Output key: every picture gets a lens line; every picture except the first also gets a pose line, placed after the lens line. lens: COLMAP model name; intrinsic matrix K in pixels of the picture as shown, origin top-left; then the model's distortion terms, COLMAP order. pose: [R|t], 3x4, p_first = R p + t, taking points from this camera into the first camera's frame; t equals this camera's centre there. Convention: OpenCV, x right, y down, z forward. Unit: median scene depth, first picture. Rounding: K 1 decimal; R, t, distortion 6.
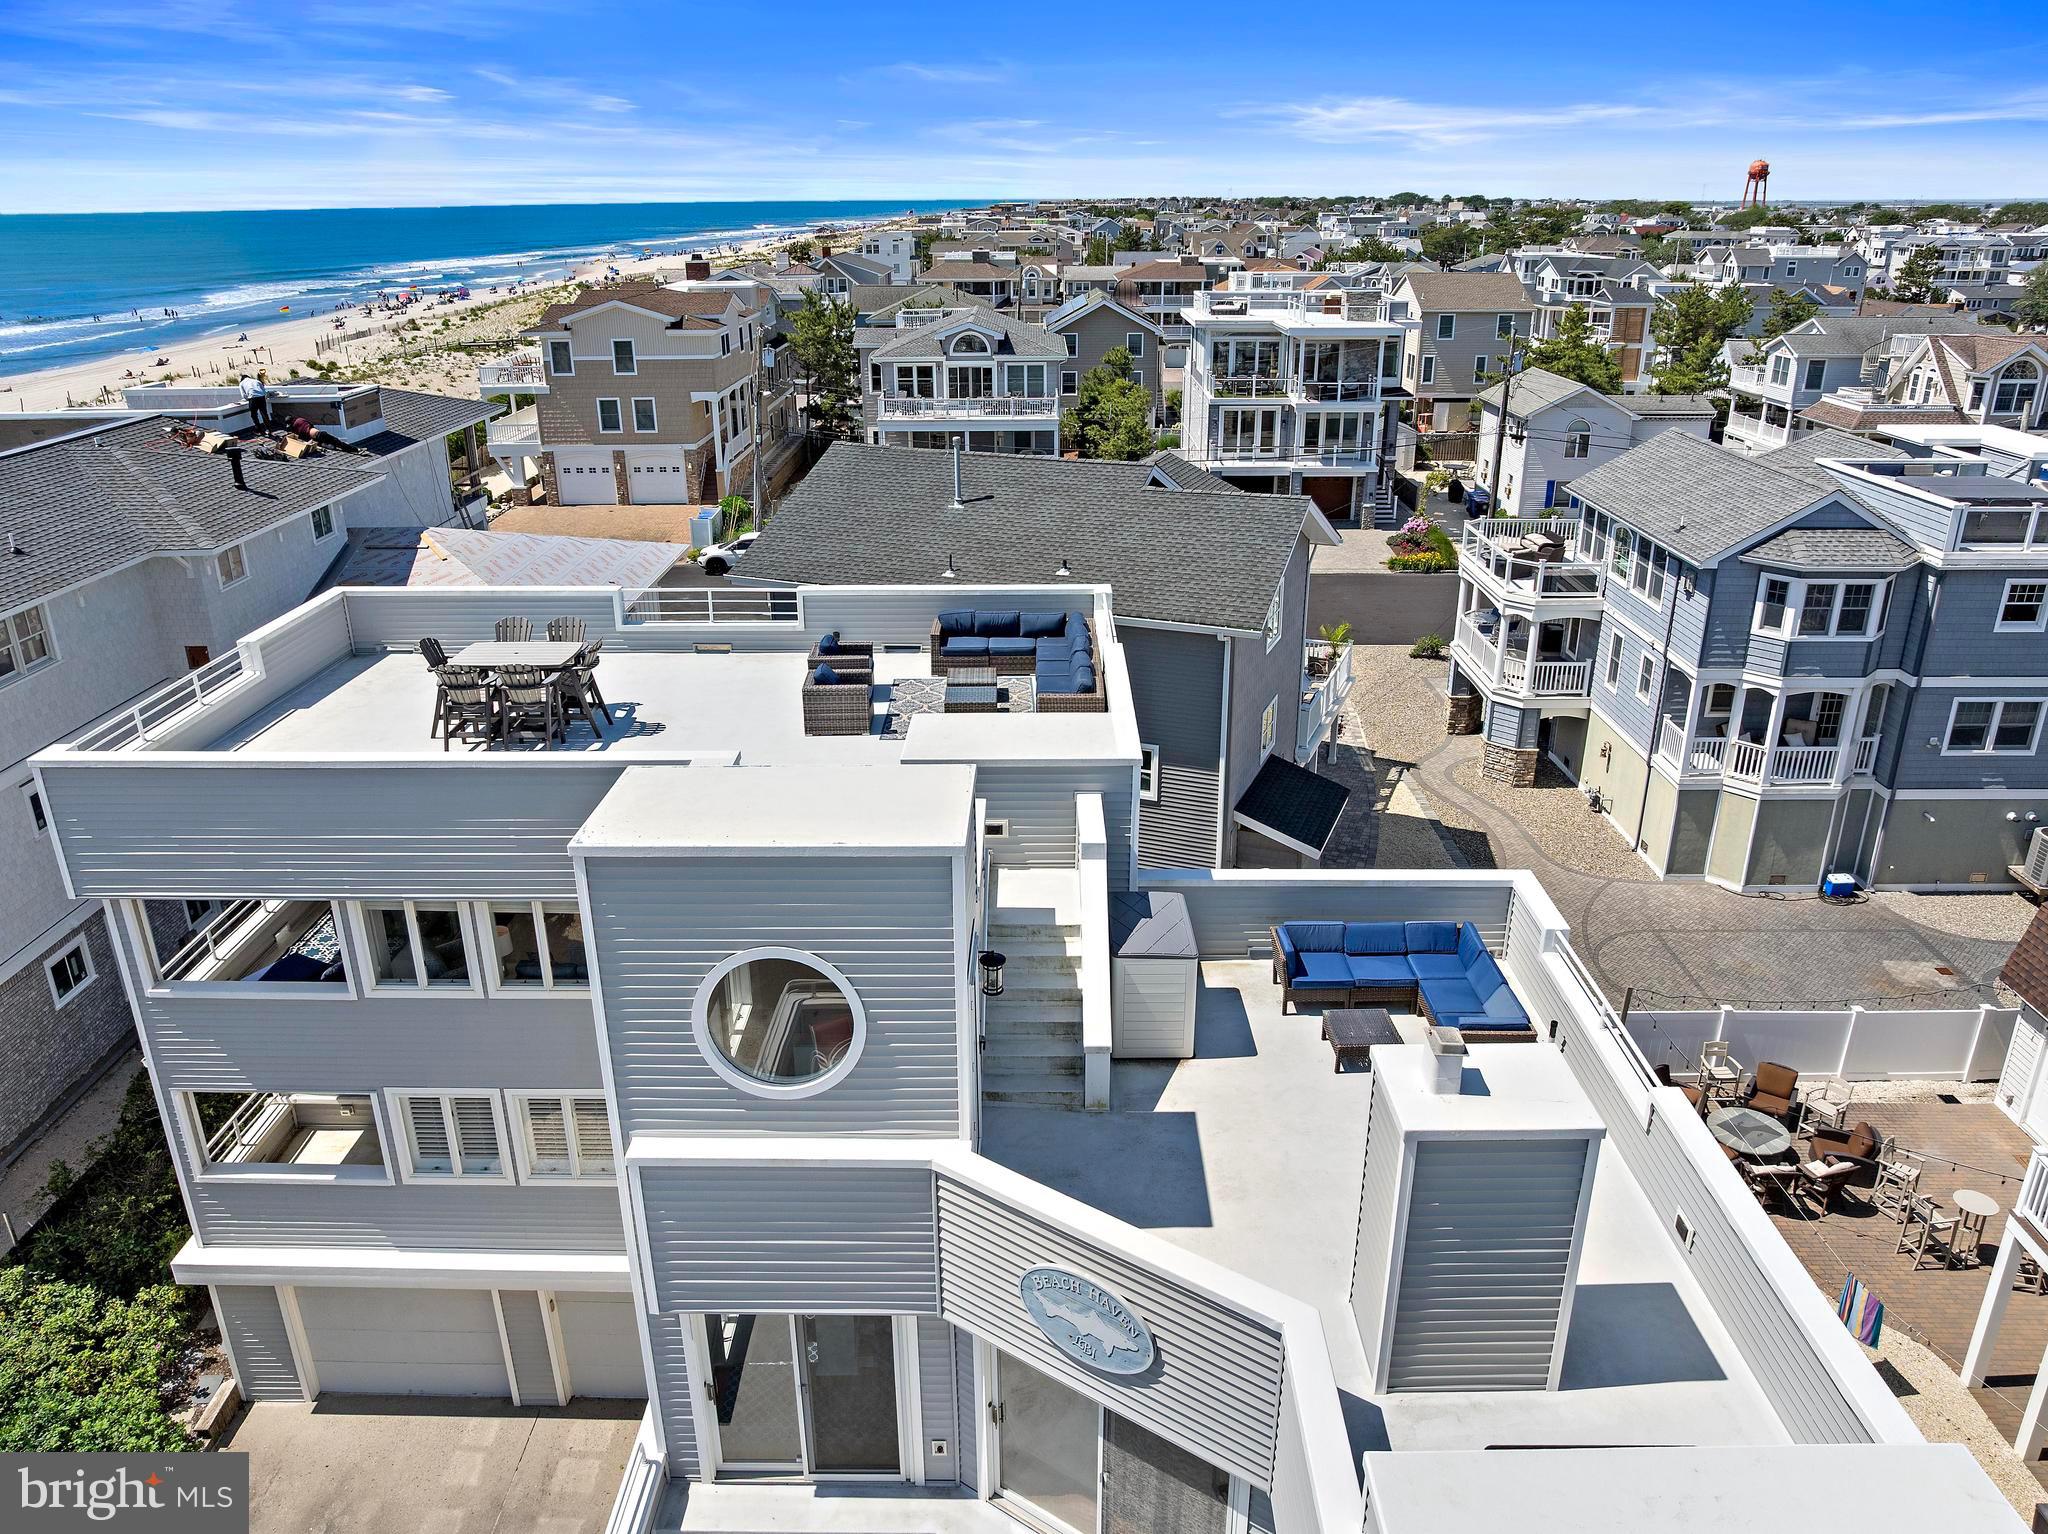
lens RADIAL K [[1438.9, 0, 1031.9], [0, 1438.9, 758.9], [0, 0, 1]] dist [-0.035919, -0.003094]
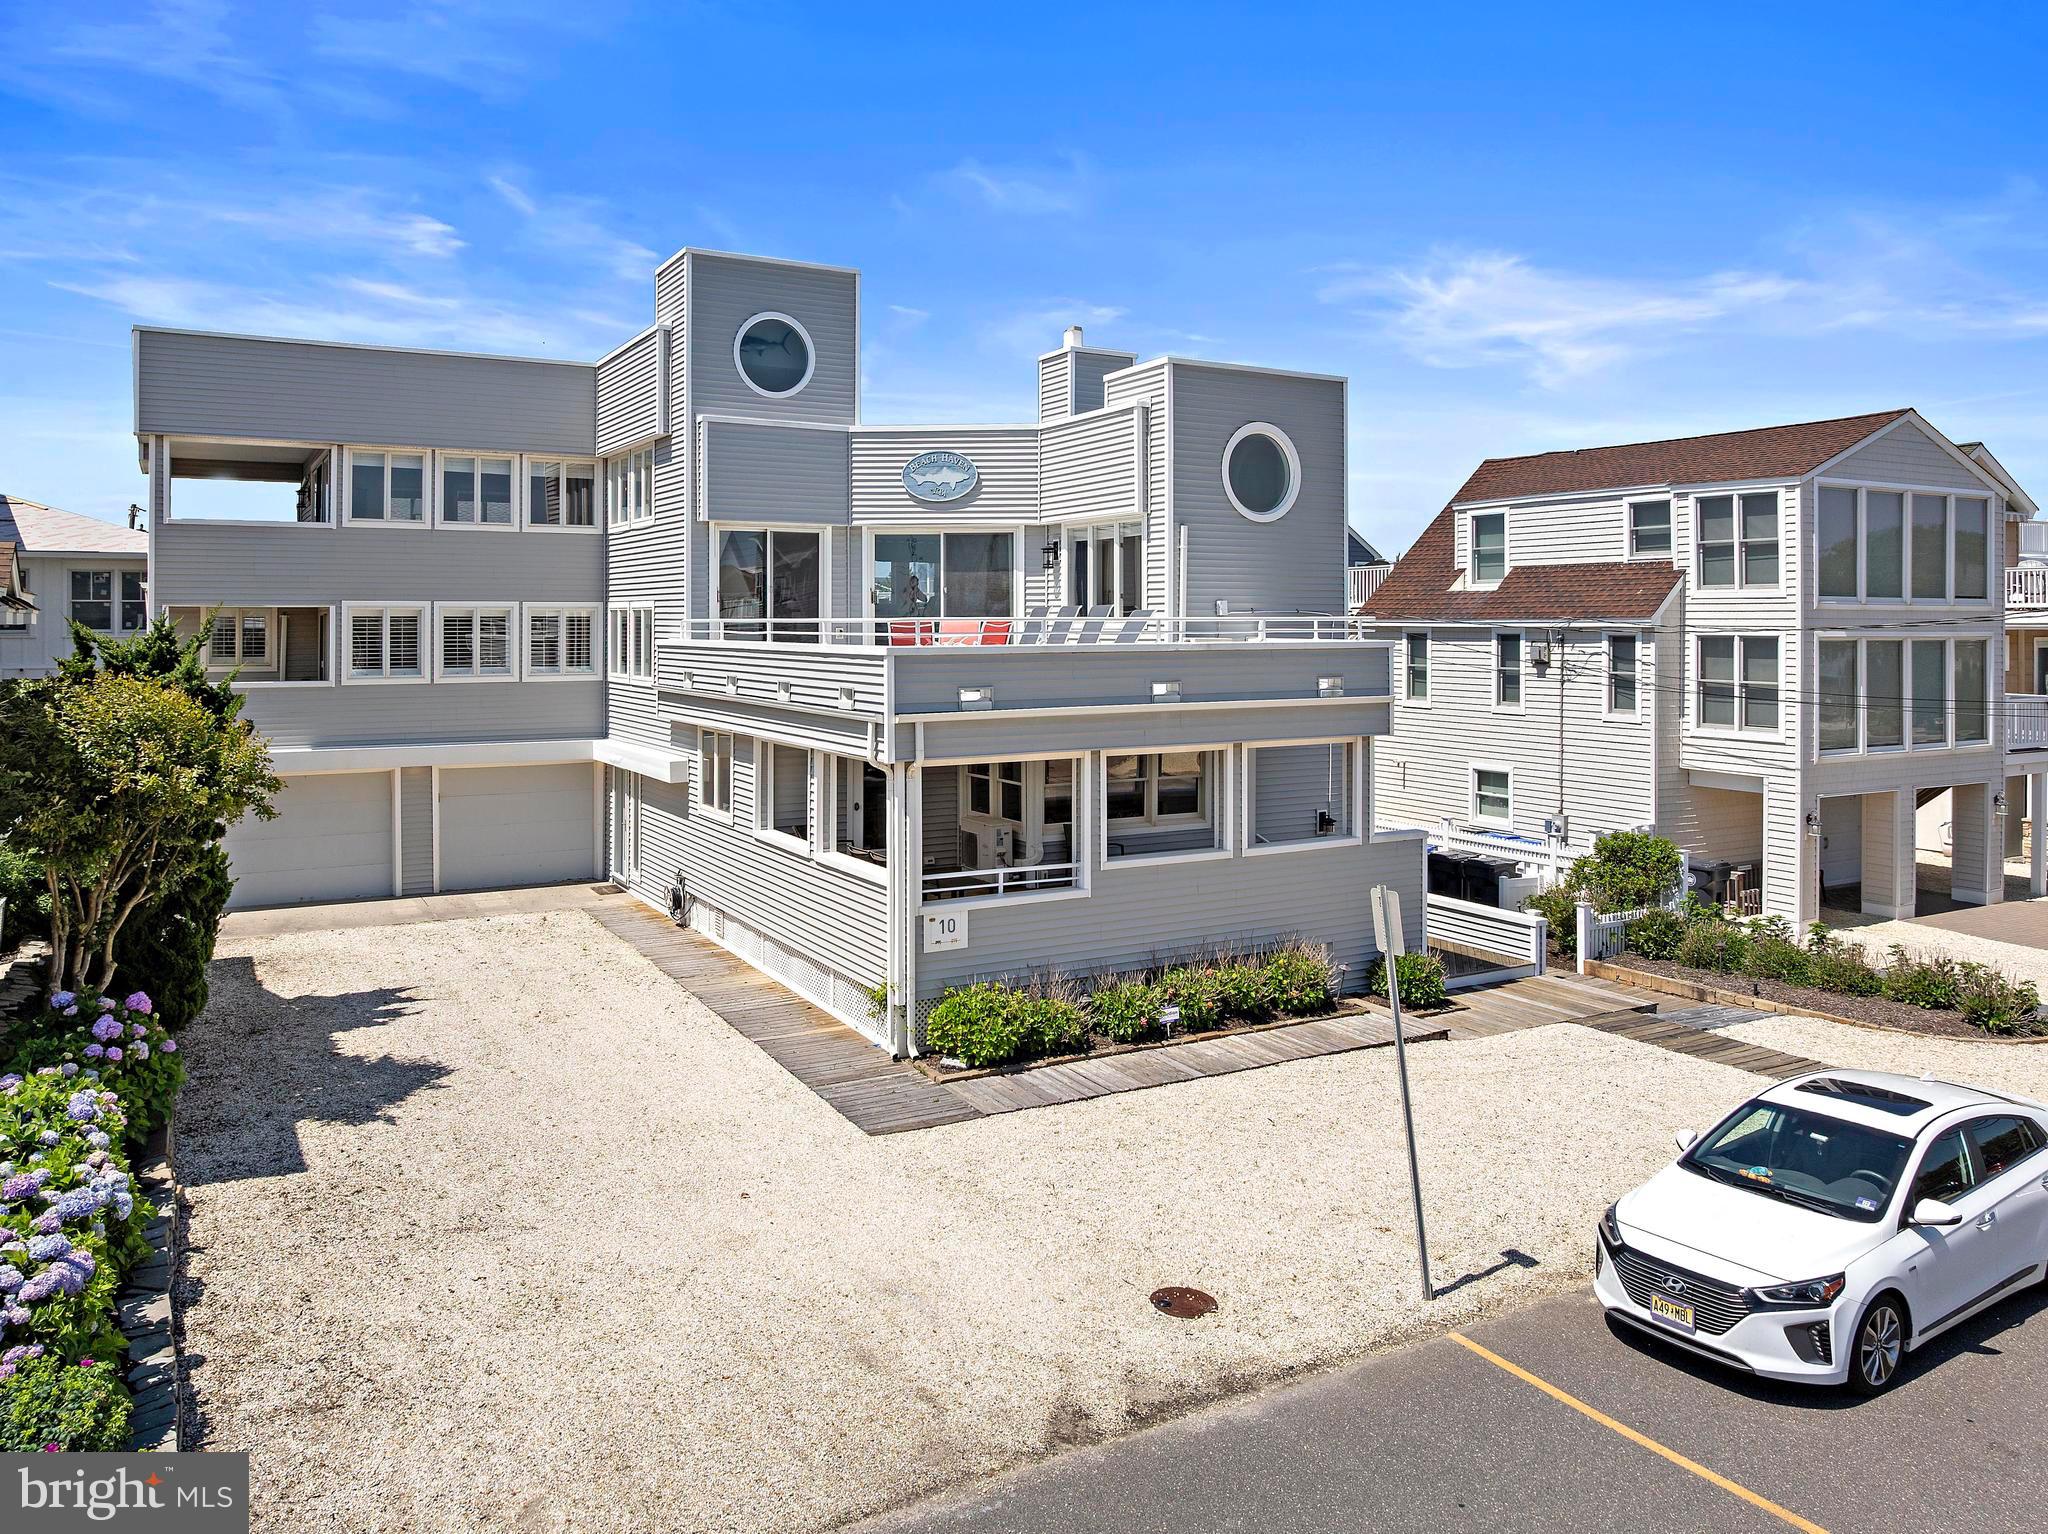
lens RADIAL K [[1485.8, 0, 1028.3], [0, 1485.8, 629.8], [0, 0, 1]] dist [-0.037896, -0.001101]
pose [[0.860400, 0.004835, 0.509597, -0.295499], [0.180820, 0.931998, -0.314139, 0.401907], [-0.476462, 0.362430, 0.801017, -0.225708]]
